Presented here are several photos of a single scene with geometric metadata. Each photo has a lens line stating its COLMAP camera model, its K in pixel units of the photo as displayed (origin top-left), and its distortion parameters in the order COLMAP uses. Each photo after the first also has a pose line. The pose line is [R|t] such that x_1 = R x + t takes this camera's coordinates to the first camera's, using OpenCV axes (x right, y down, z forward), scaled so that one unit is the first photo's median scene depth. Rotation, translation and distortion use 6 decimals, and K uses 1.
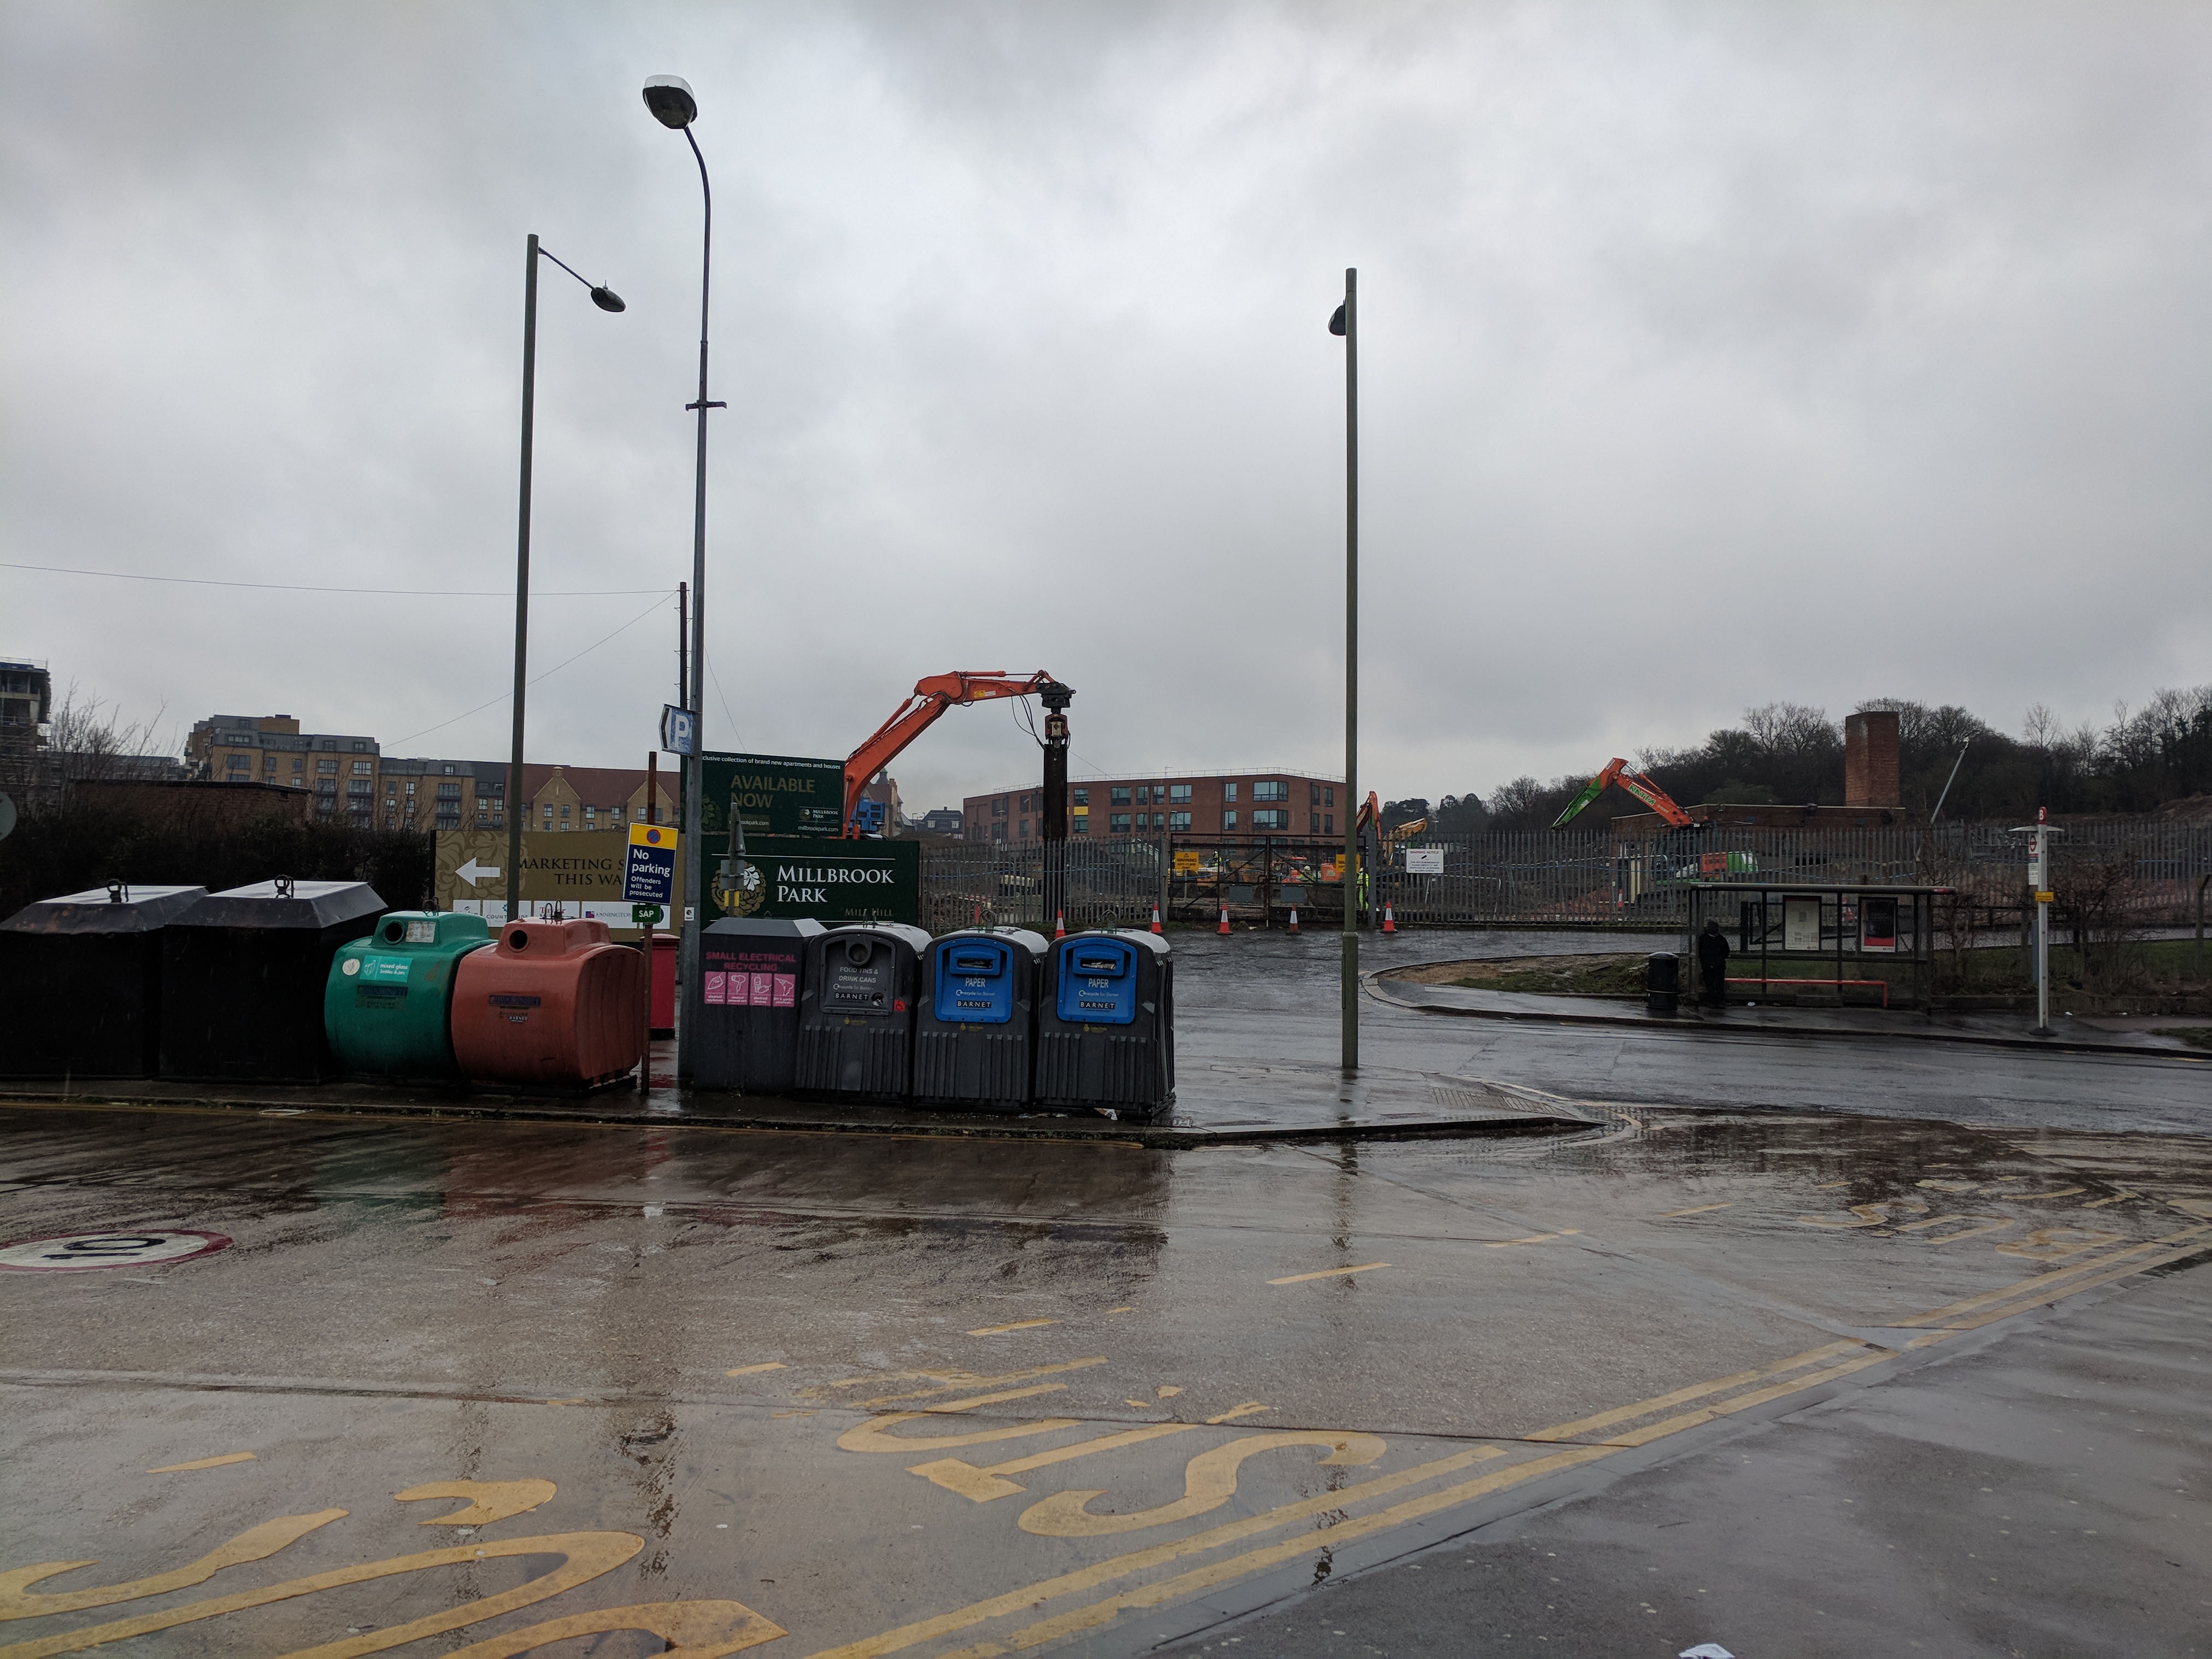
lens RADIAL K [[1660.9, 0, 1106.0], [0, 1660.9, 829.5], [0, 0, 1]] dist [0.068901, -0.116522]
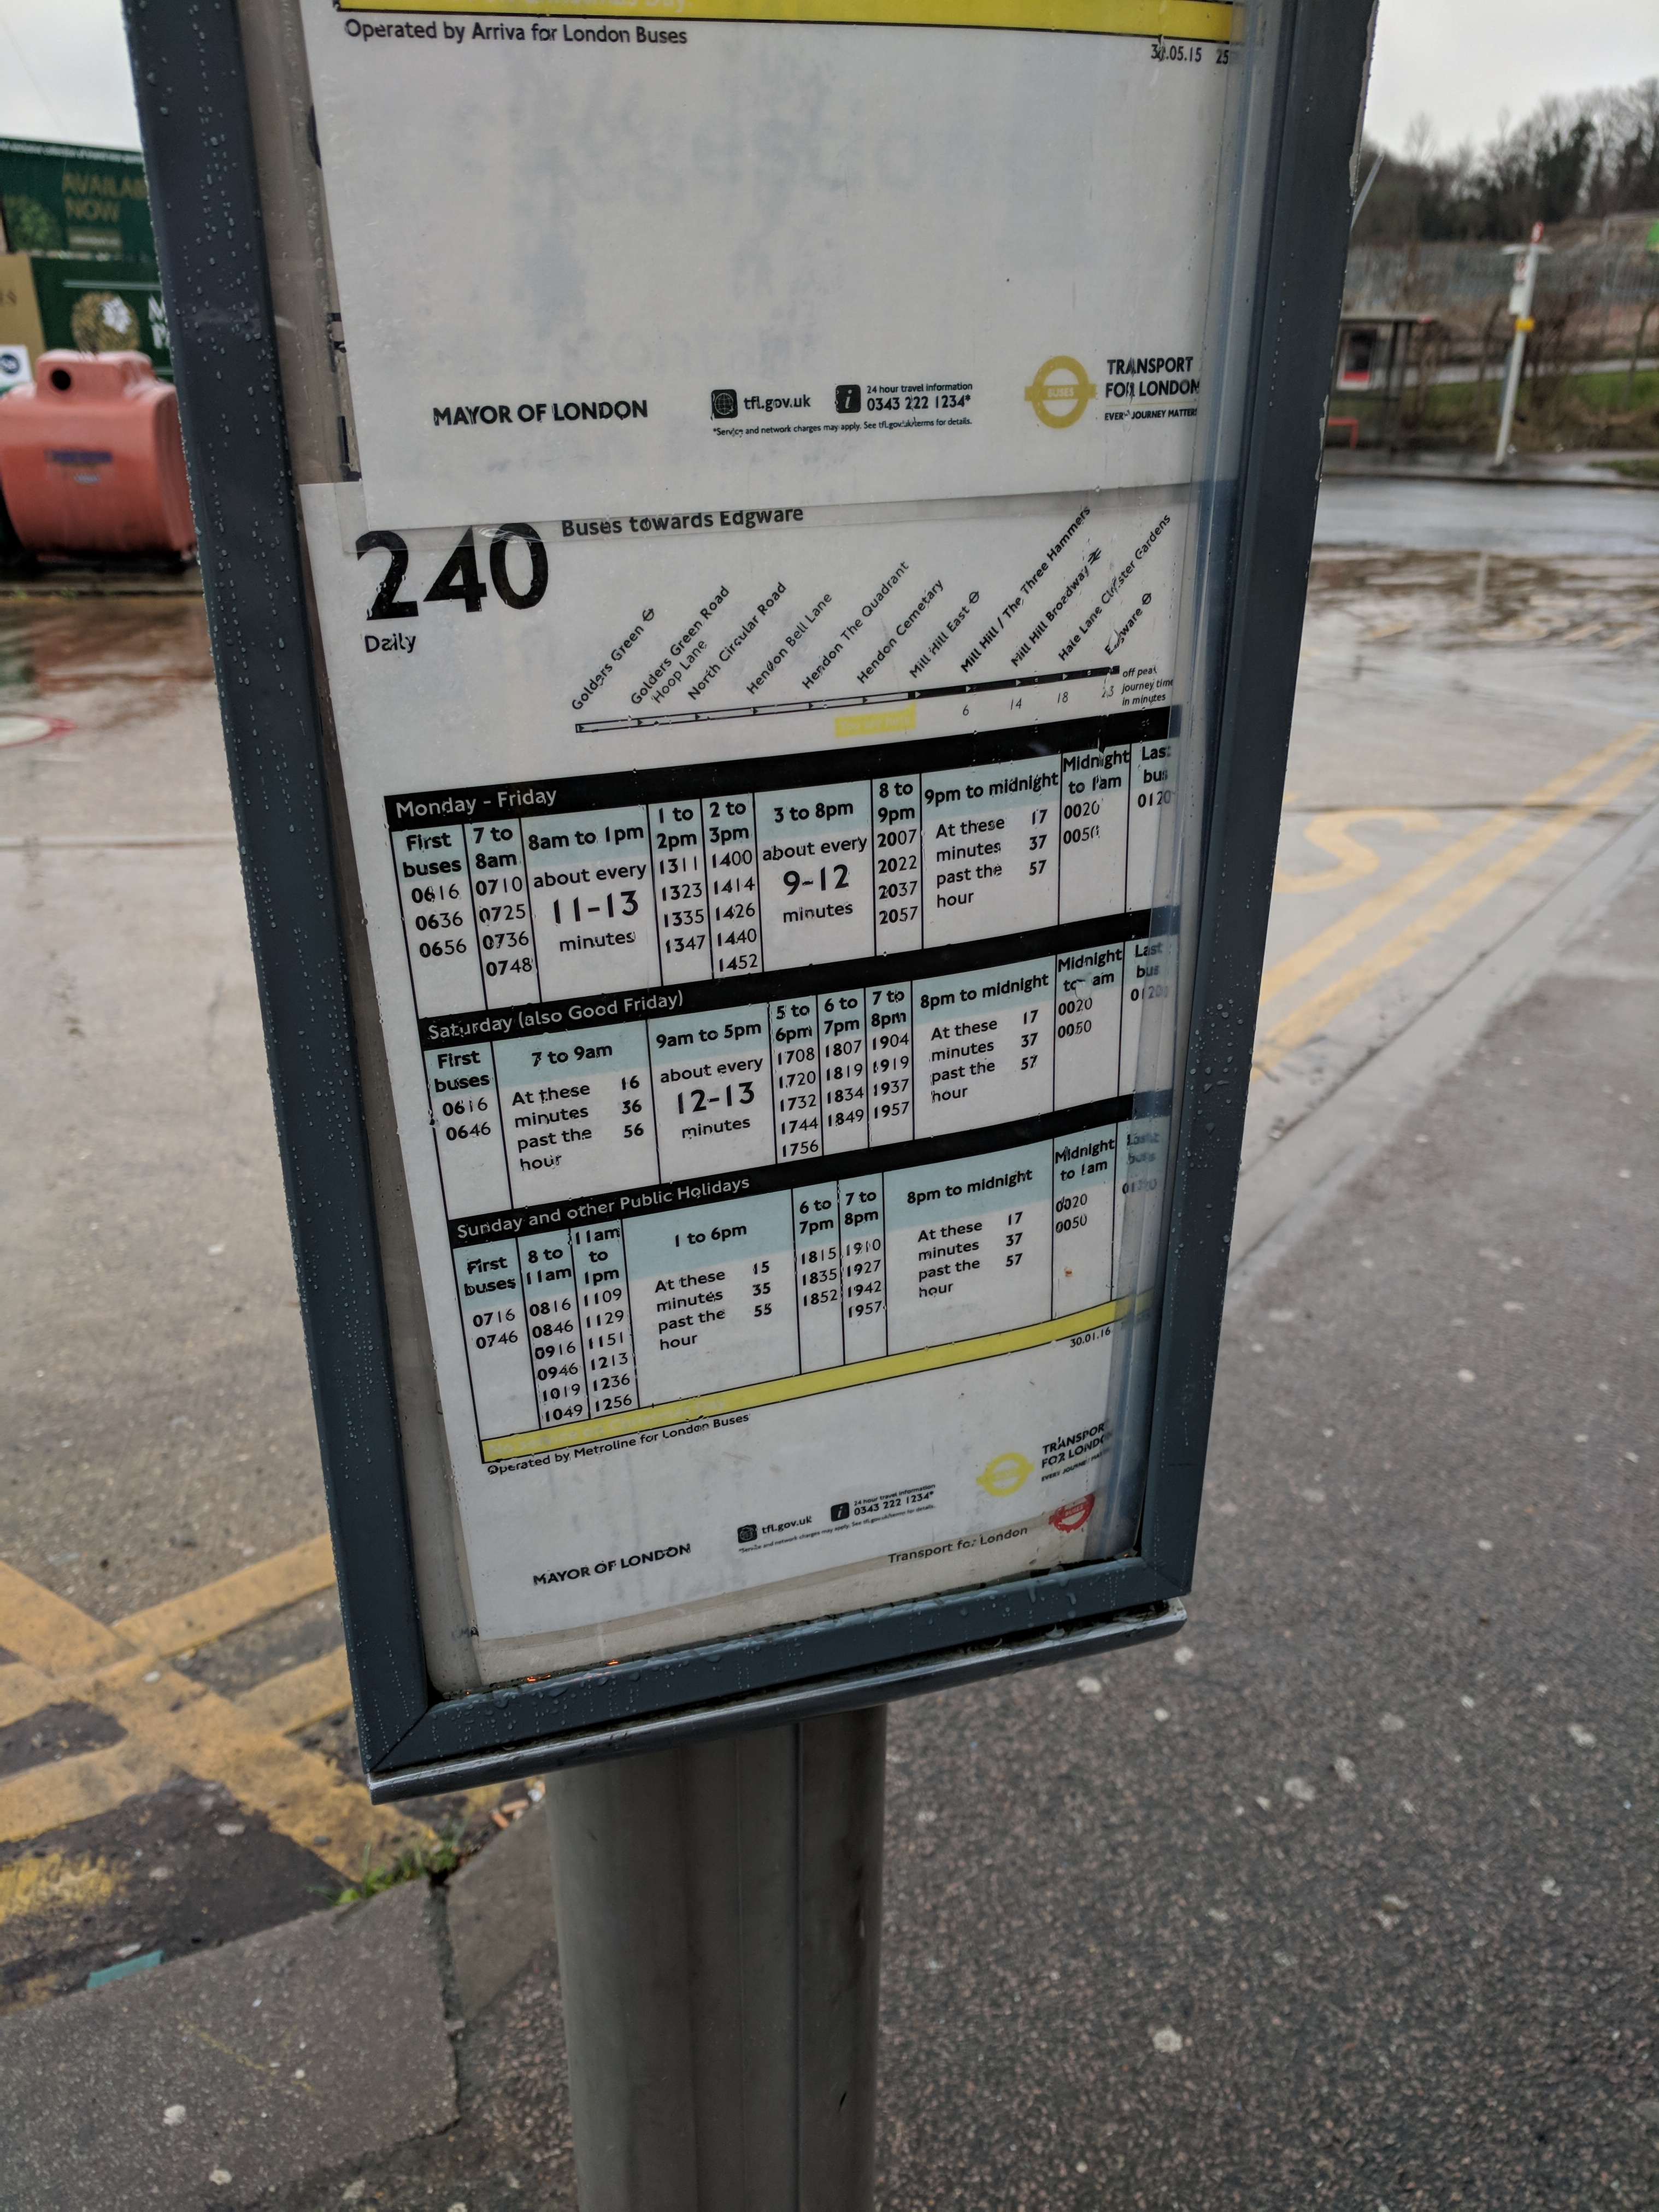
lens RADIAL K [[1678.8, 0, 829.5], [0, 1678.8, 1106.0], [0, 0, 1]] dist [0.010037, 0.011738]
pose [[0.972034, -0.103652, 0.210726, -0.107203], [-0.001319, 0.894900, 0.446265, 0.006957], [-0.234835, -0.434063, 0.869737, 0.001689]]
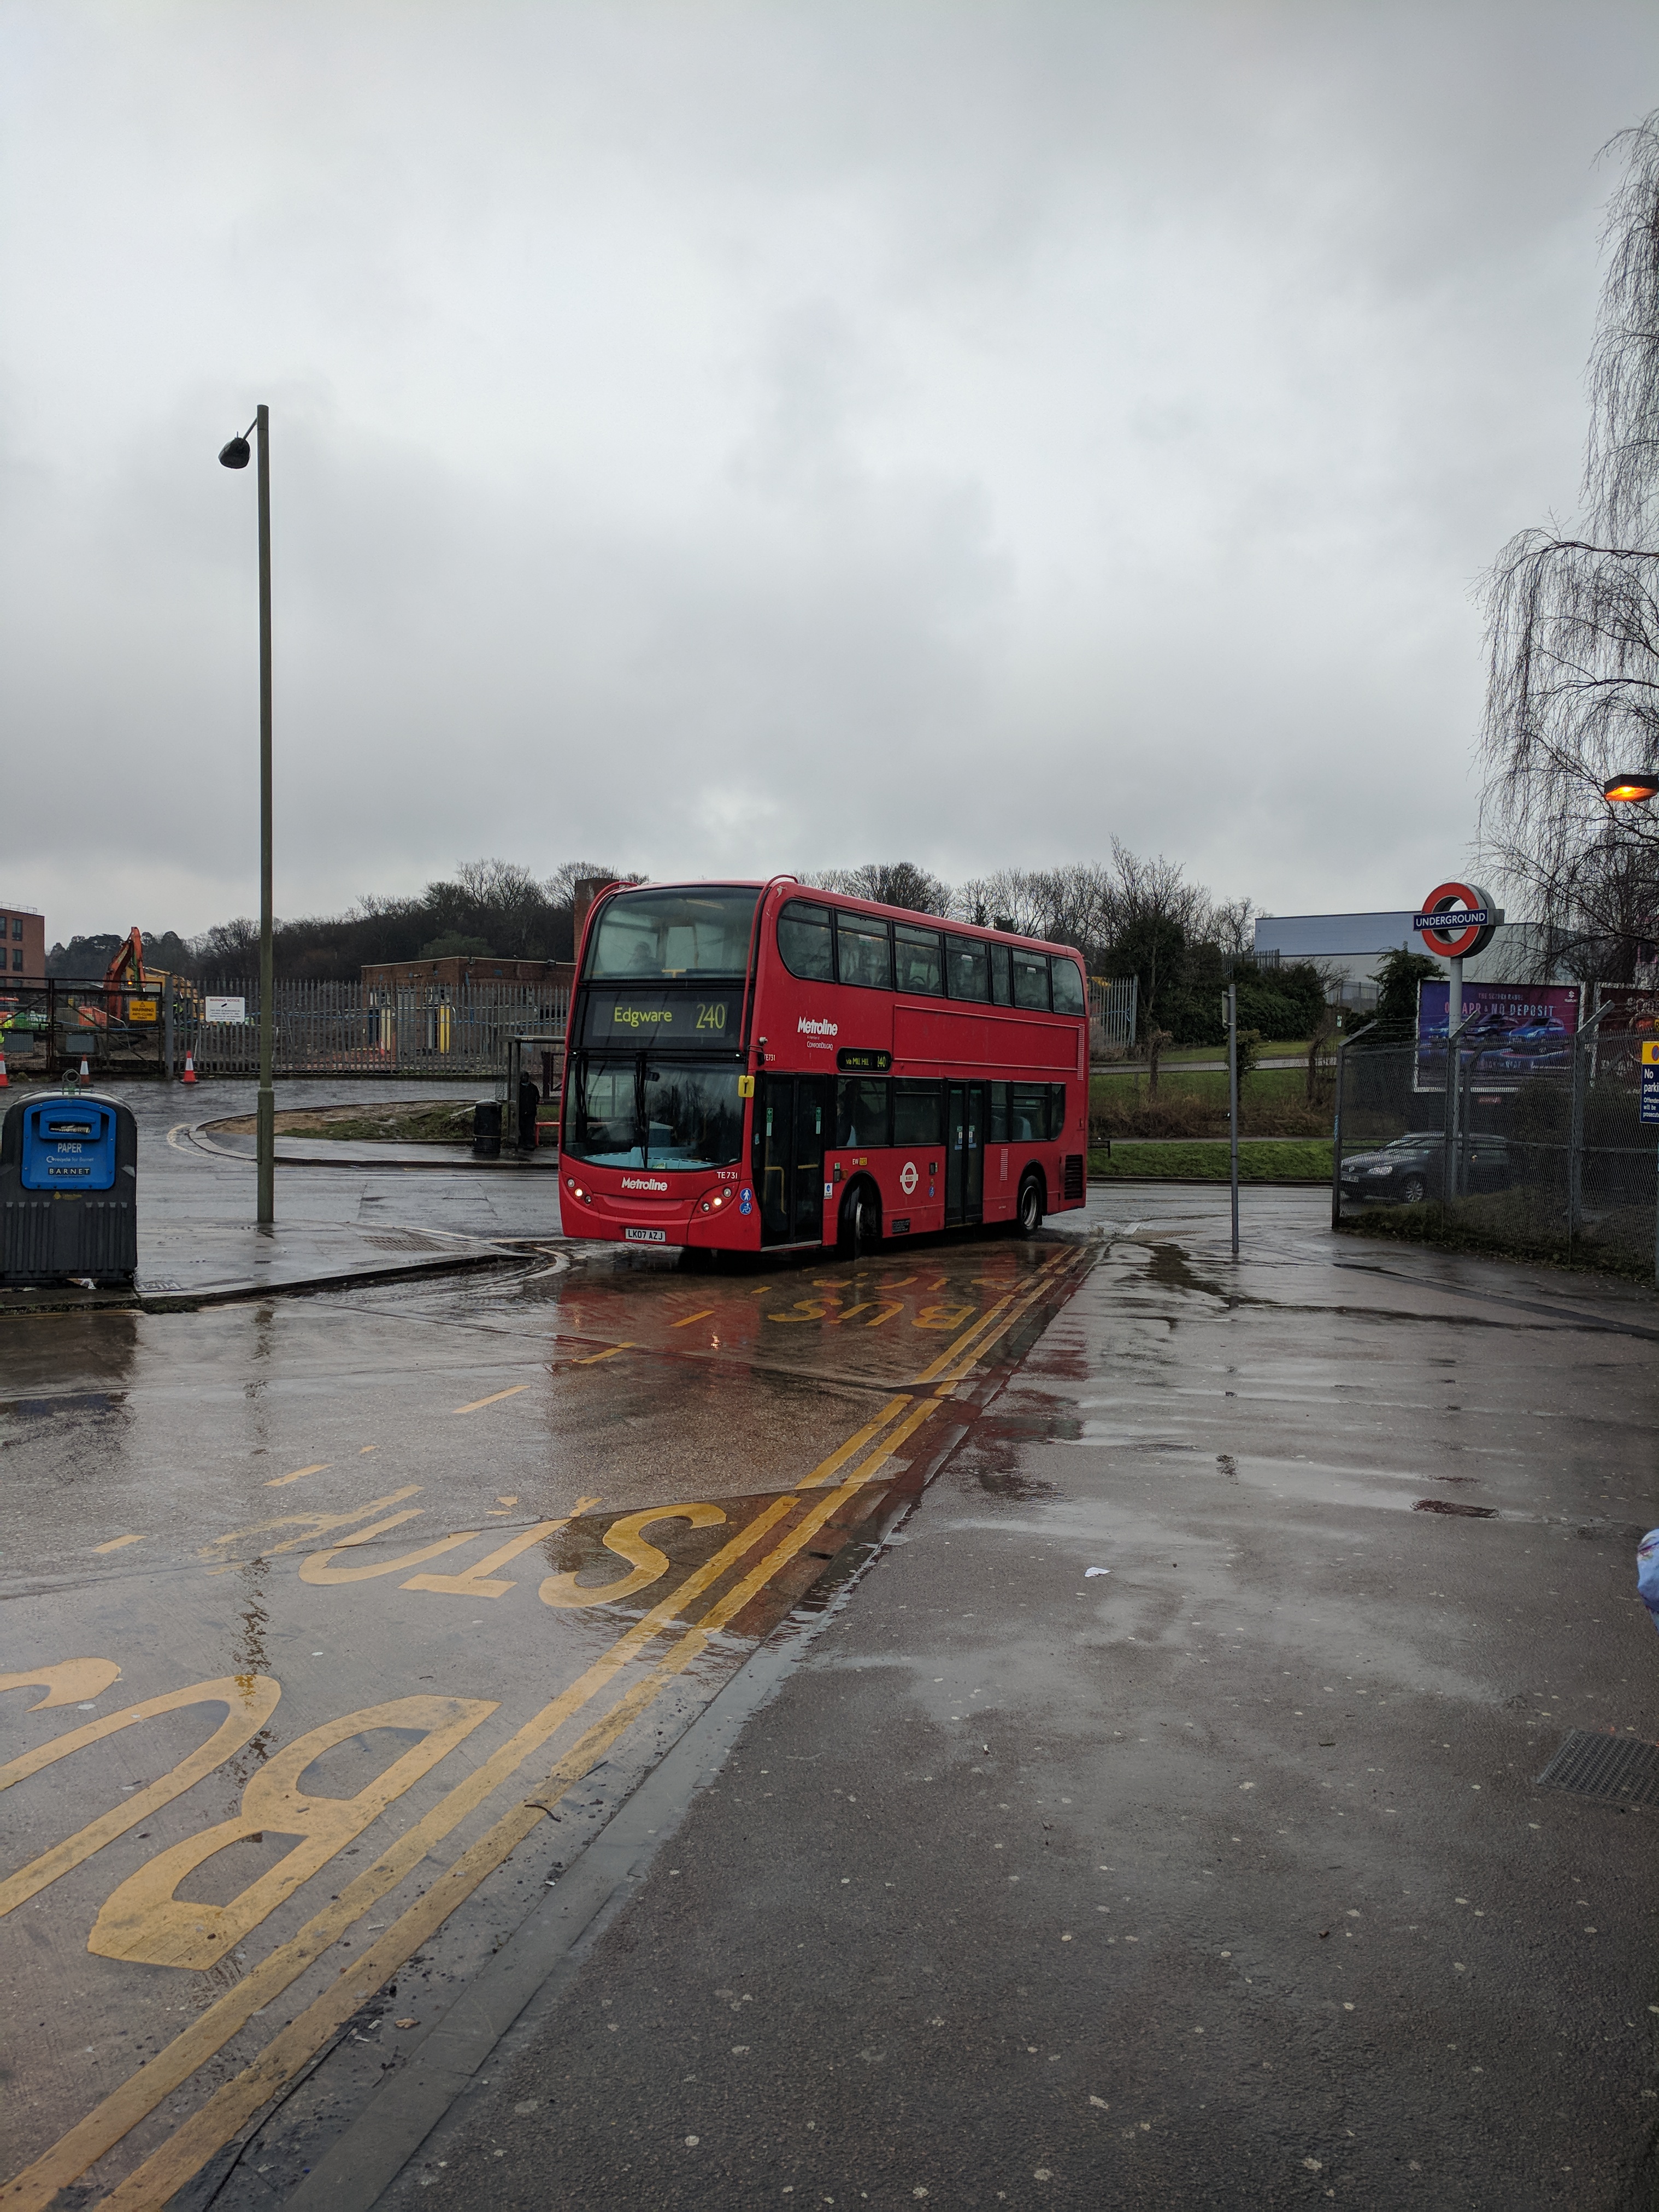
lens RADIAL K [[1678.8, 0, 829.5], [0, 1678.8, 1106.0], [0, 0, 1]] dist [0.010037, 0.011738]
pose [[0.820439, -0.018394, 0.571438, -0.103495], [-0.027395, 0.997069, 0.071428, -0.005809], [-0.571077, -0.074257, 0.817531, -0.012931]]
